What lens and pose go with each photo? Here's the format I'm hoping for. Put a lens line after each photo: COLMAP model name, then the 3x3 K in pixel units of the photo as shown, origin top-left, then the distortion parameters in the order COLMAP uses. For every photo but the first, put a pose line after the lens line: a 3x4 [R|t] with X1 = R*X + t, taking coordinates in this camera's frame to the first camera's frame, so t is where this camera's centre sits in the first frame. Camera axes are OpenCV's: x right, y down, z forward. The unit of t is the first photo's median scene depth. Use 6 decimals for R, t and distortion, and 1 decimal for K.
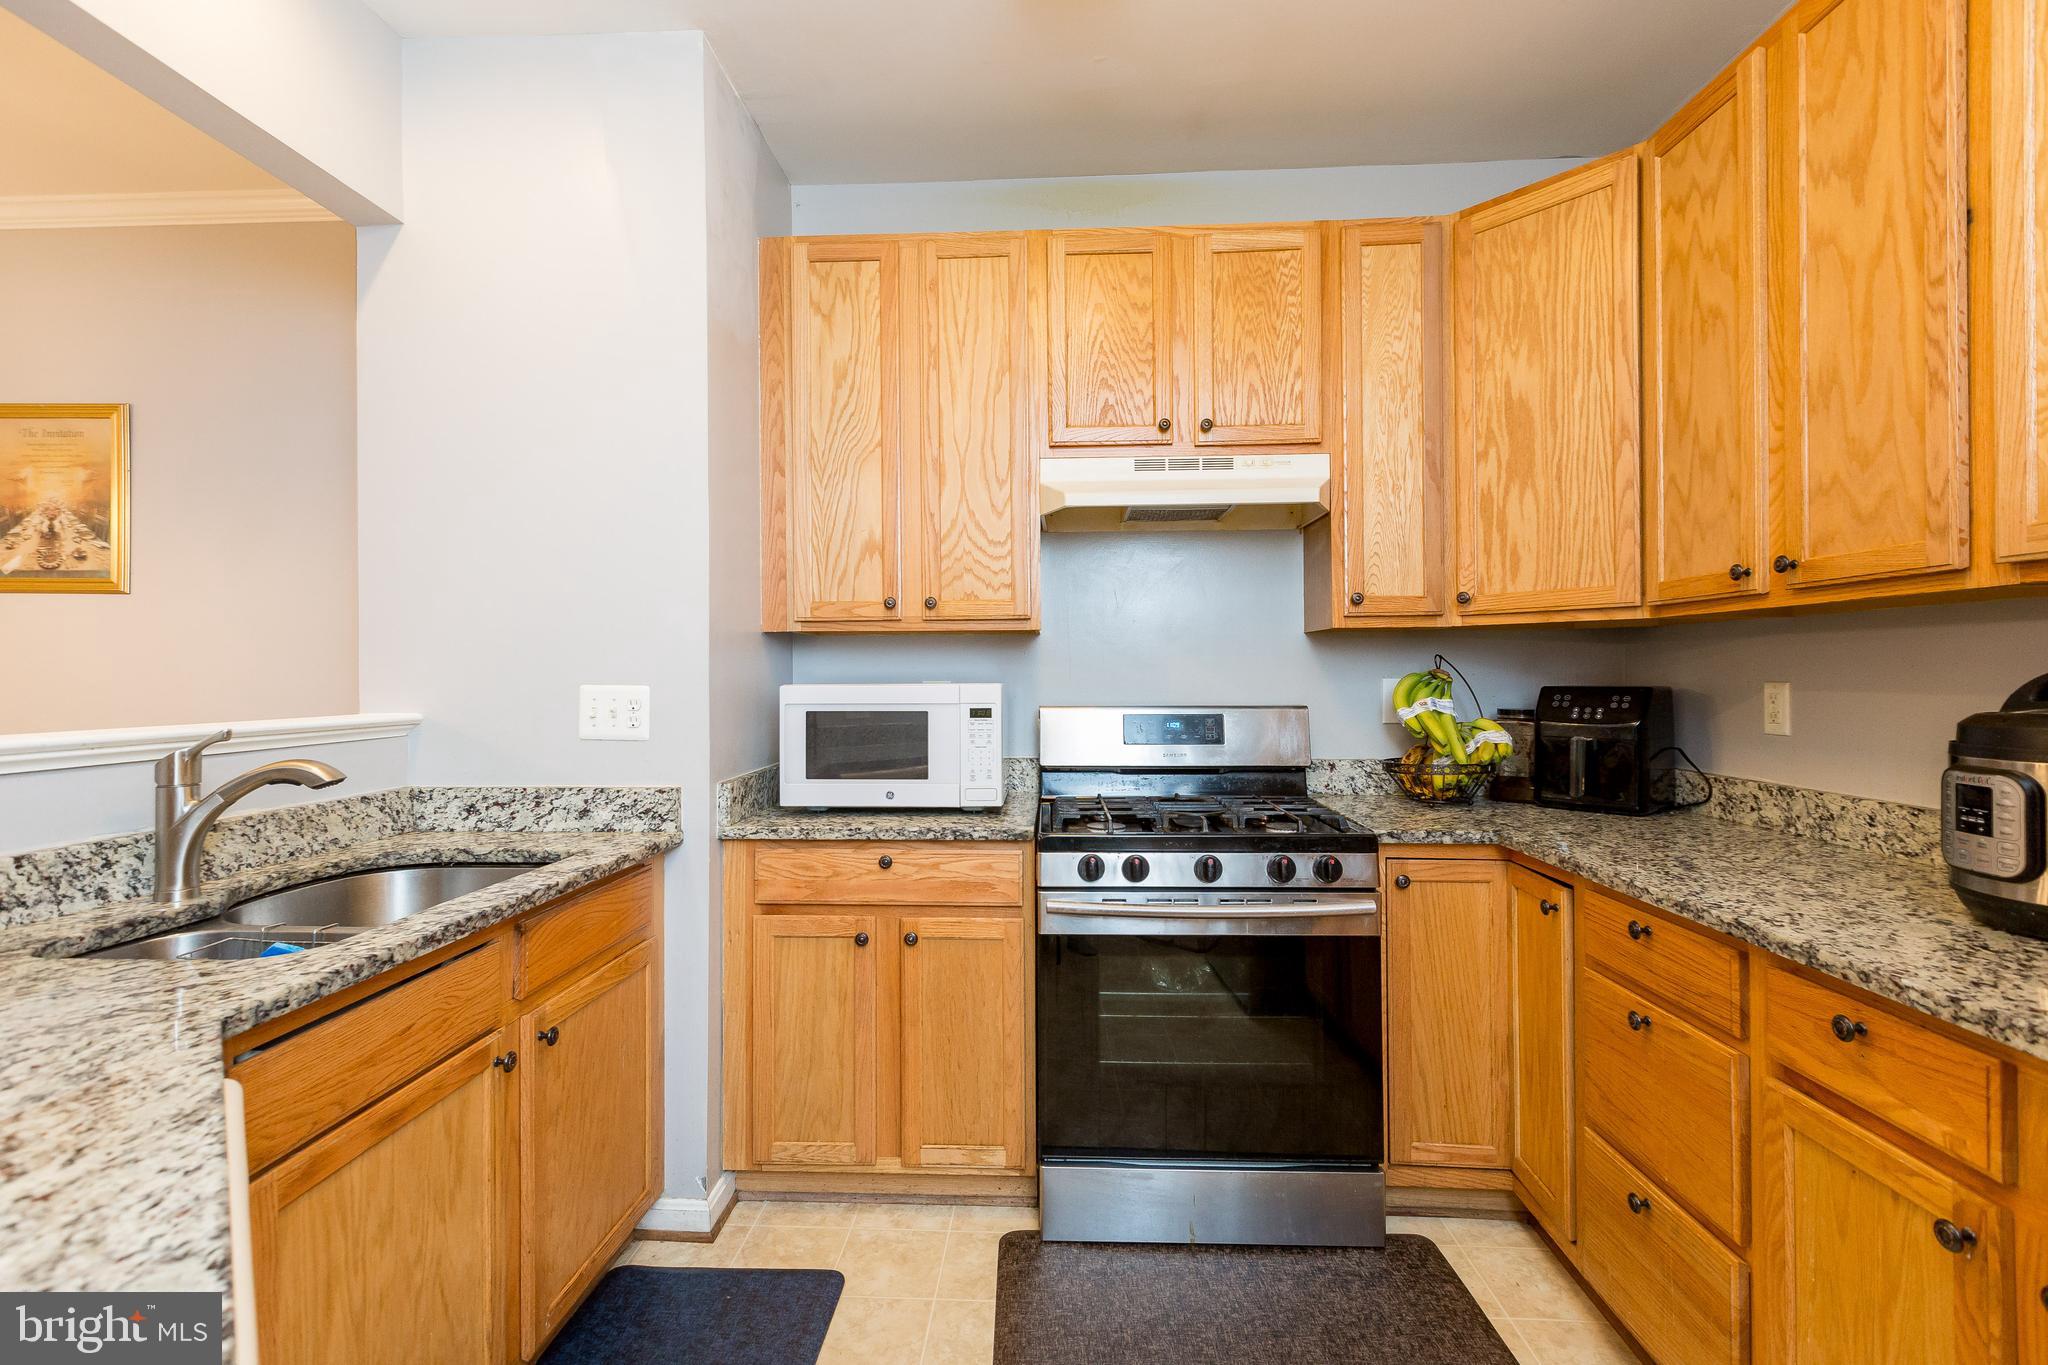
lens RADIAL K [[920.5, 0, 1017.9], [0, 920.5, 665.1], [0, 0, 1]] dist [0.007316, -0.000420]
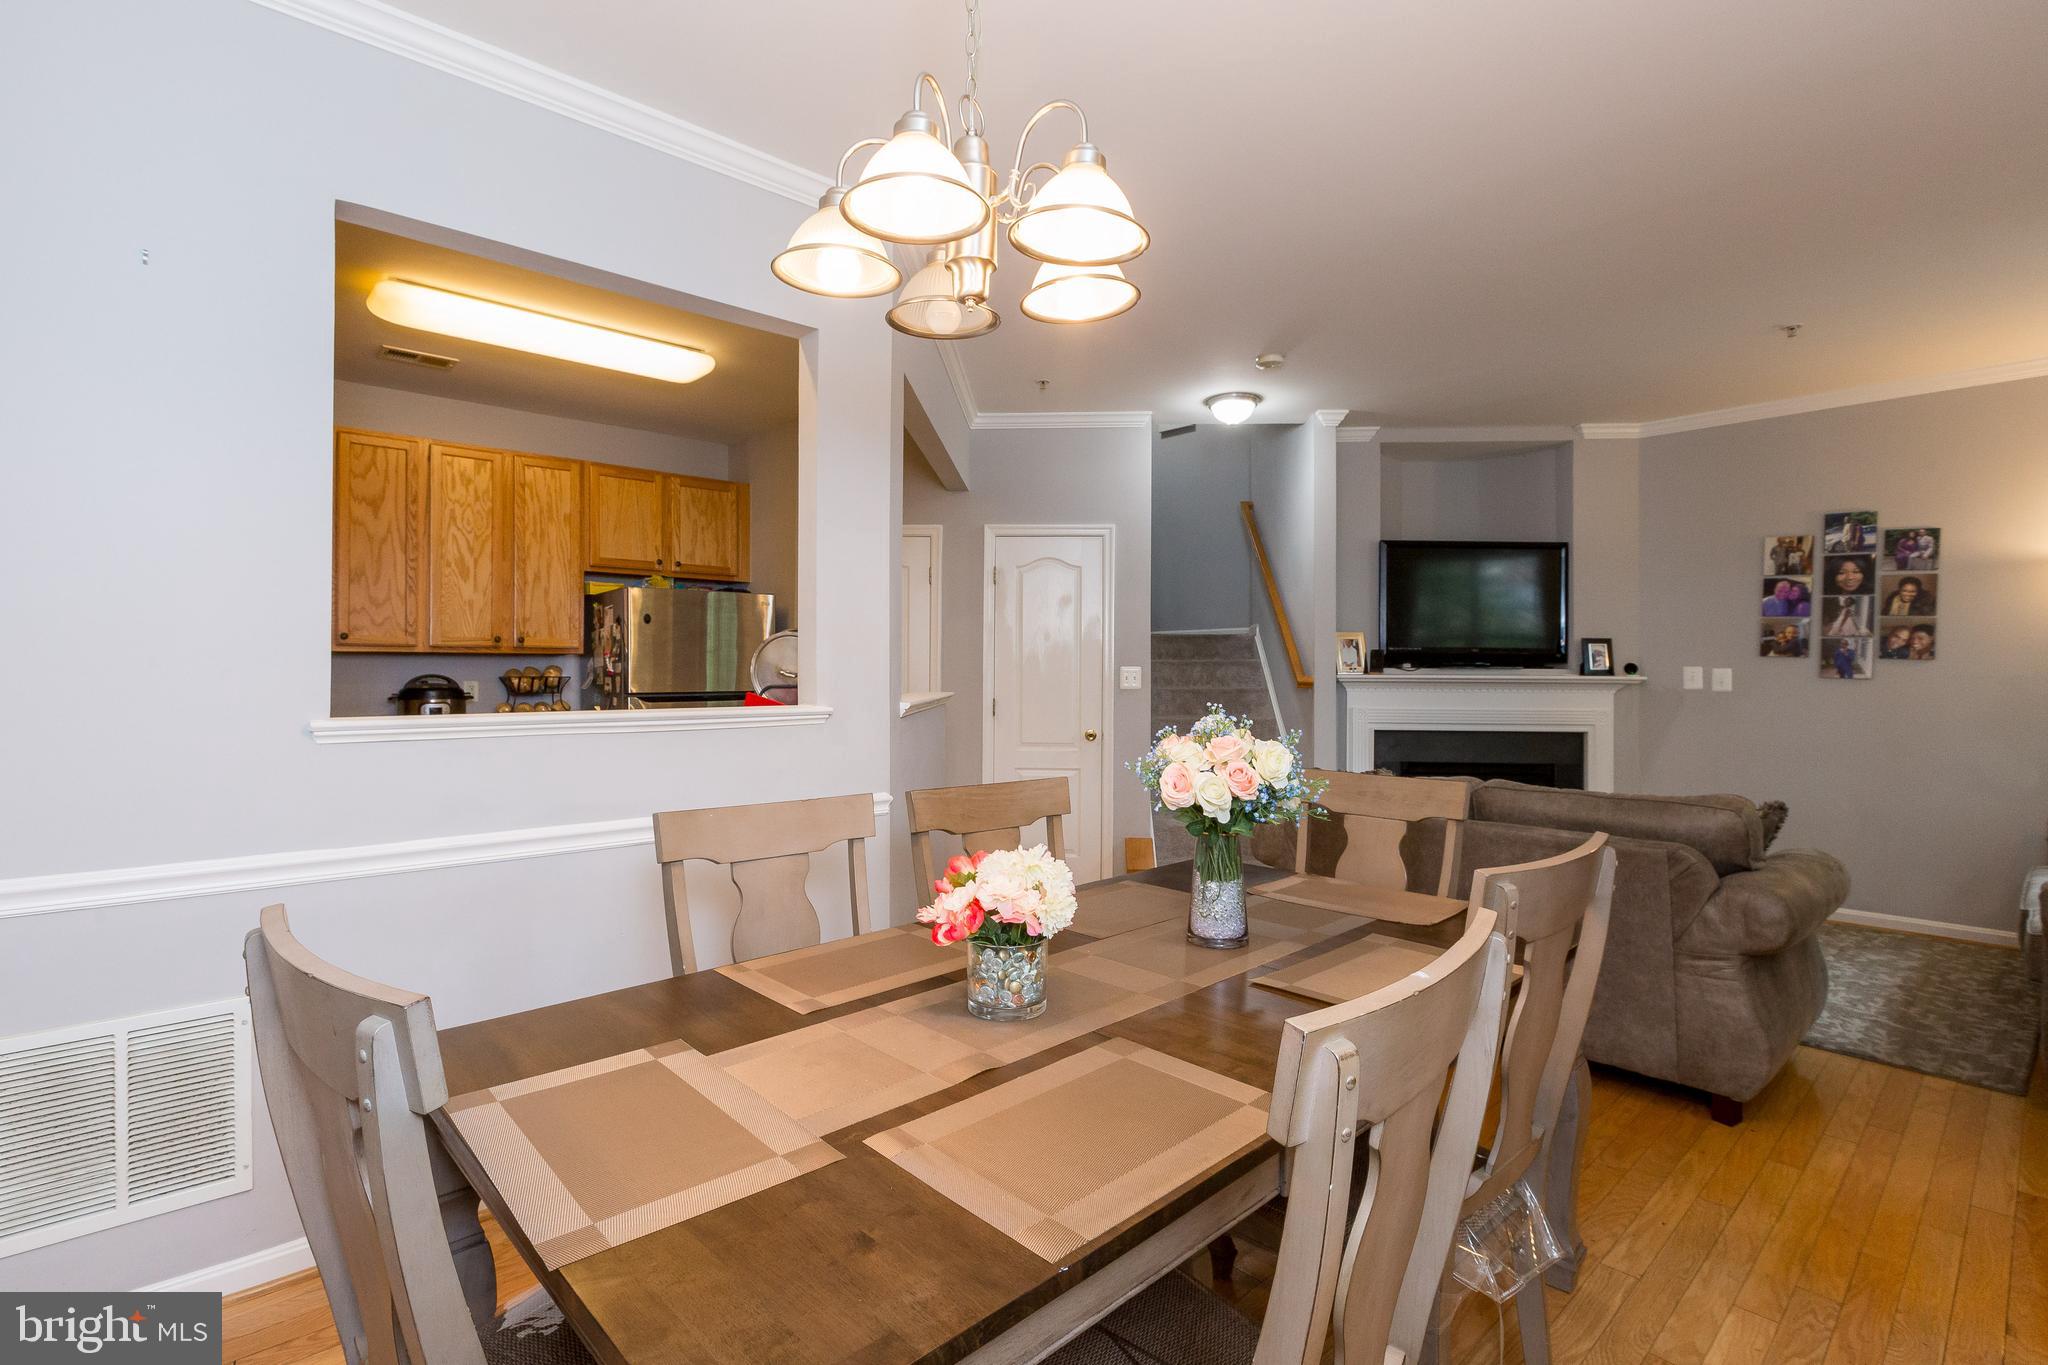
lens RADIAL K [[959.9, 0, 1024.6], [0, 959.9, 663.5], [0, 0, 1]] dist [-0.001070, -0.000908]
pose [[-0.714263, 0.010320, 0.699802, -1.961814], [-0.004070, 0.999813, -0.018897, 0.012553], [-0.699866, -0.016346, -0.714087, 1.246971]]
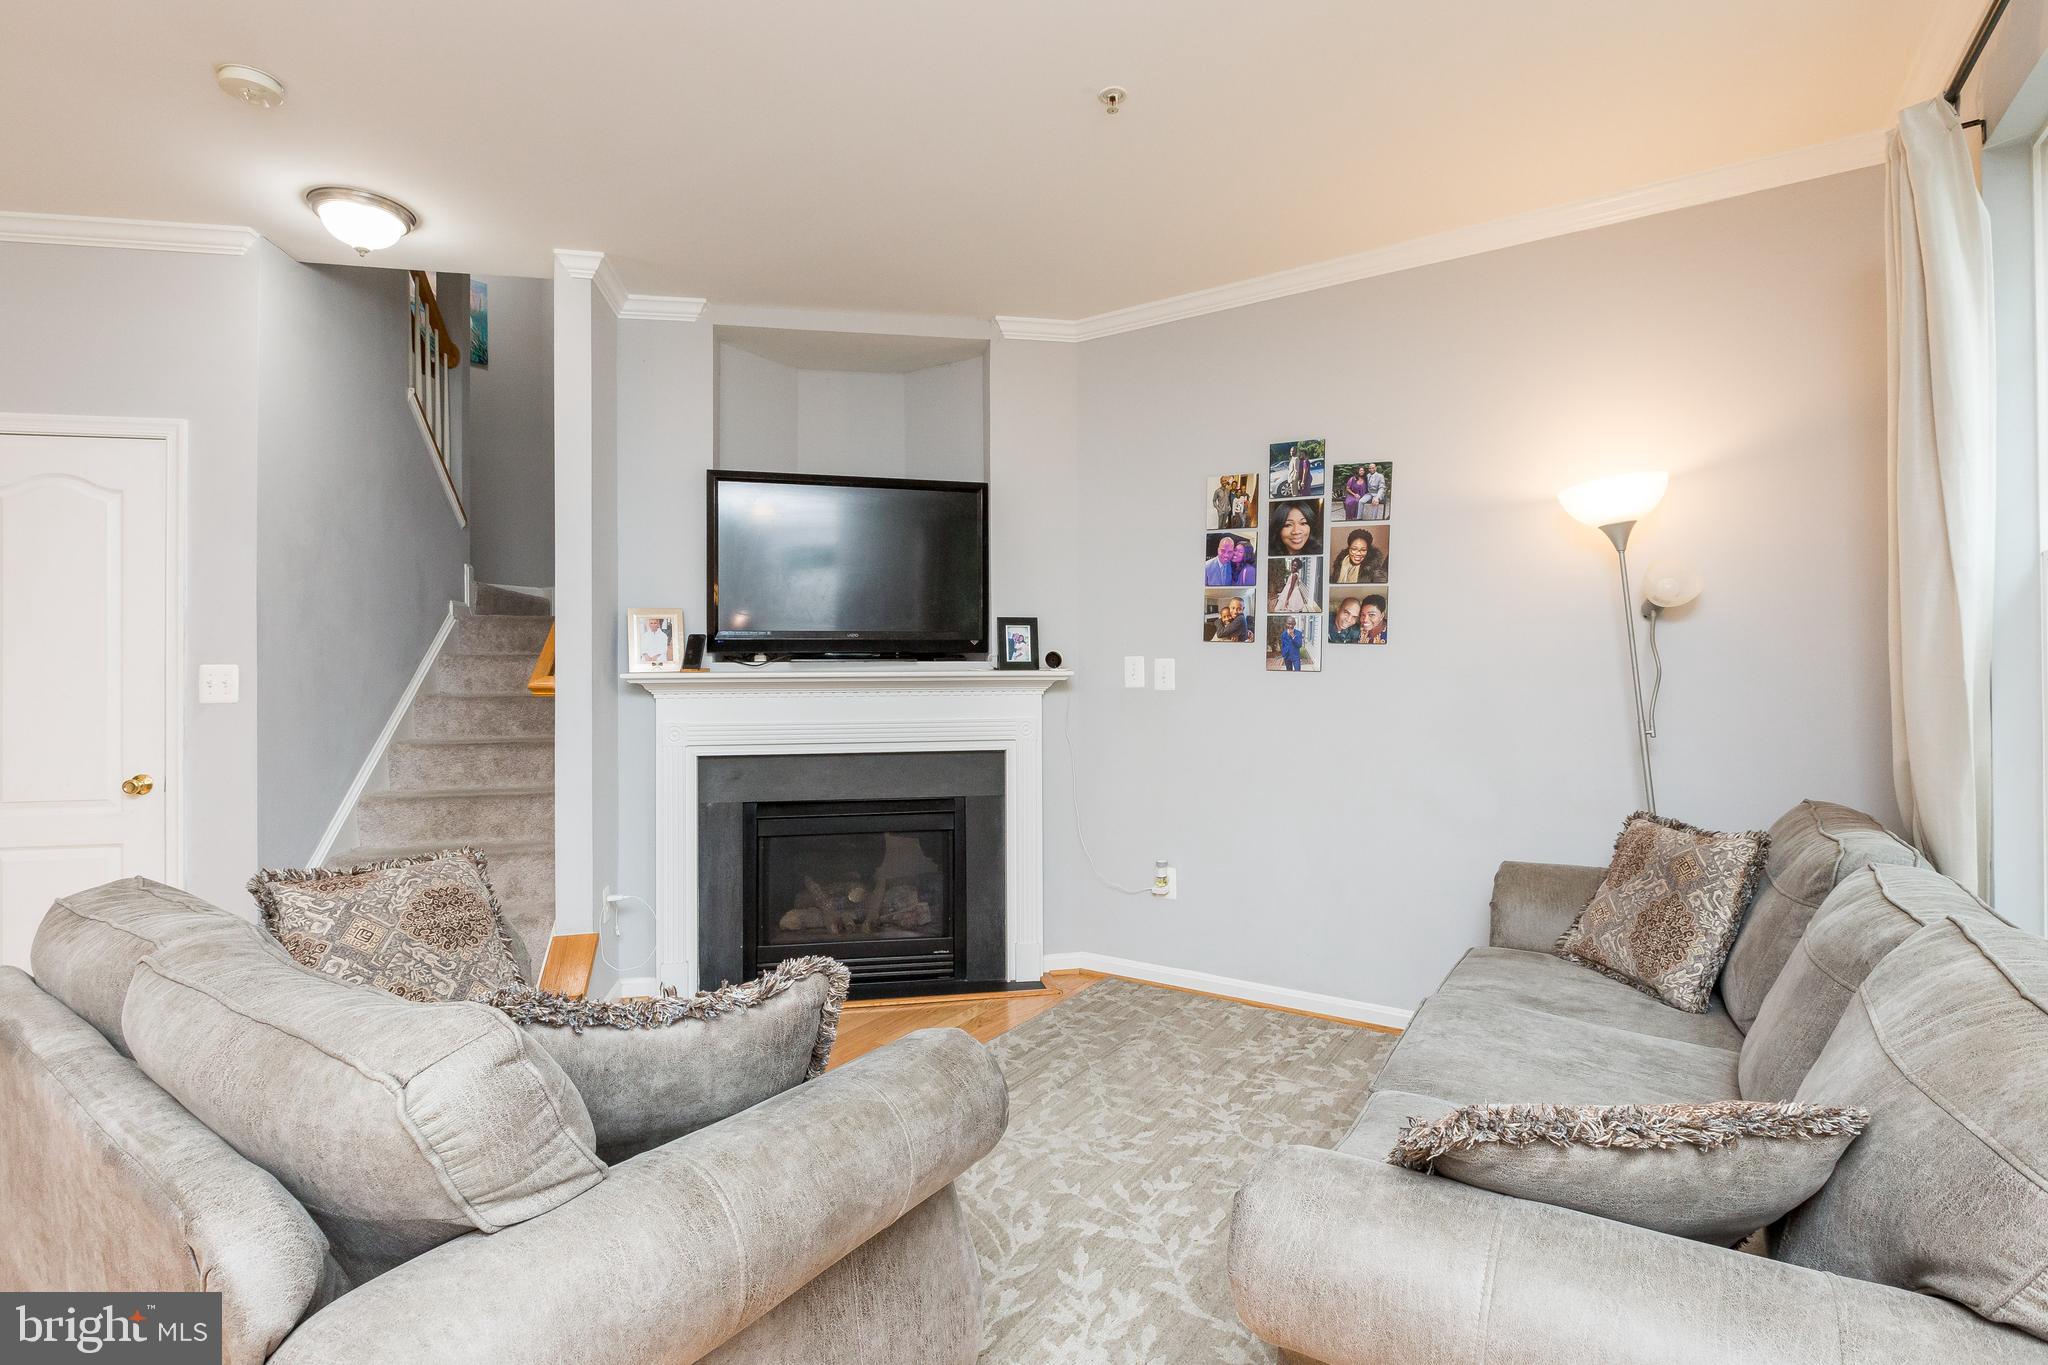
lens RADIAL K [[969.6, 0, 1022.6], [0, 969.6, 663.7], [0, 0, 1]] dist [0.000217, -0.000007]
pose [[-0.860617, 0.014281, 0.509053, -2.221174], [0.009706, 0.999885, -0.011642, -0.001055], [-0.509160, -0.005078, -0.860657, -0.133366]]
